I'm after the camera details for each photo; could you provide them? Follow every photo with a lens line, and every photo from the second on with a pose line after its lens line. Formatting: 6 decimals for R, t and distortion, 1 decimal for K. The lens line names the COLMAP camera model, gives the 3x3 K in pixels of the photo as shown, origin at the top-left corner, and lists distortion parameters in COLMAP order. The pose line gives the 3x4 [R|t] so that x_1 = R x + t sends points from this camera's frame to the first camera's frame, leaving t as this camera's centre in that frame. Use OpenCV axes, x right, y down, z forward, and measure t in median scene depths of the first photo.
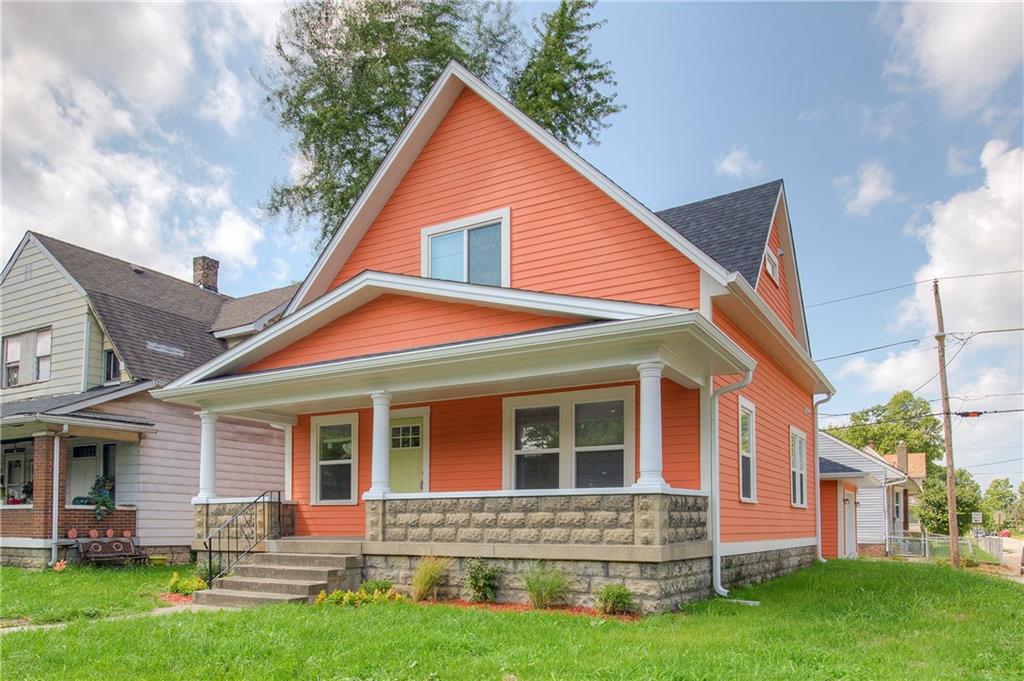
lens RADIAL K [[553.6, 0, 512.1], [0, 553.6, 340.4], [0, 0, 1]] dist [0.002190, -0.000113]
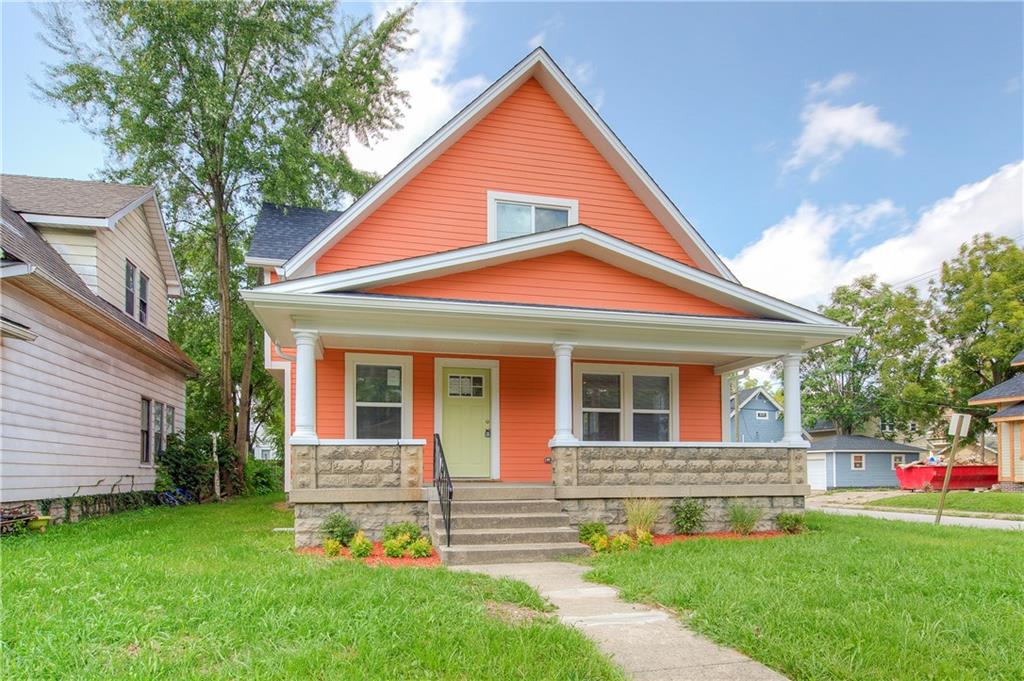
lens RADIAL K [[443.4, 0, 512.0], [0, 443.4, 341.3], [0, 0, 1]] dist [0.001864, -0.000124]
pose [[0.819798, 0.158100, 0.550397, -0.833674], [-0.178005, 0.983874, -0.017483, 0.129941], [-0.544285, -0.083641, 0.834720, 0.388568]]
